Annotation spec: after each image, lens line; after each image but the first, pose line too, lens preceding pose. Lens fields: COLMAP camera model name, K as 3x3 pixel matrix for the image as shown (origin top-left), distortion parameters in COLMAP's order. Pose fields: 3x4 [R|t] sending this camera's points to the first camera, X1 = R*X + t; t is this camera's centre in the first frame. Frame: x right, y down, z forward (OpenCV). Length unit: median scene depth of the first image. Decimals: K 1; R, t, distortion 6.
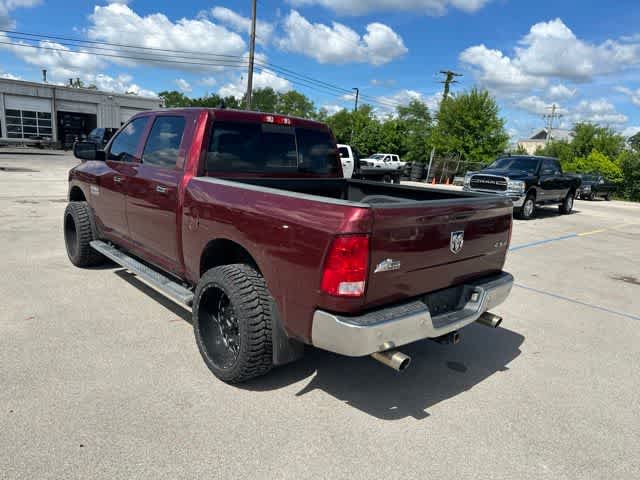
lens RADIAL K [[455.1, 0, 320.0], [0, 455.1, 244.7], [0, 0, 1]] dist [0.021939, -0.020147]
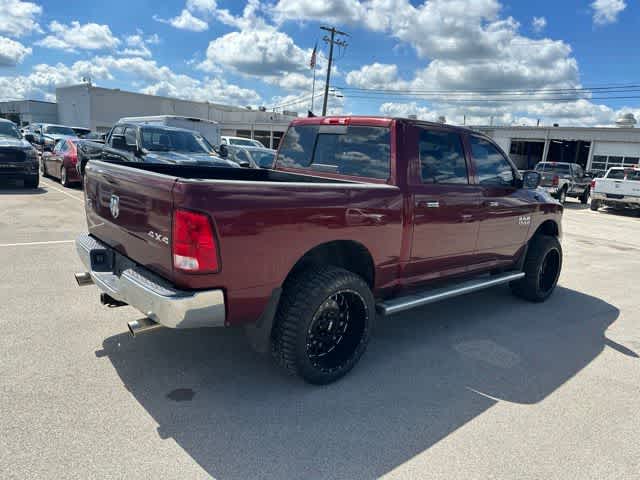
lens RADIAL K [[454.1, 0, 320.0], [0, 454.1, 240.0], [0, 0, 1]] dist [0.033104, -0.033564]
pose [[0.000111, 0.122792, -0.992432, 0.372353], [-0.279073, 0.953007, 0.117883, -0.057766], [0.960270, 0.276948, 0.034374, 0.402664]]
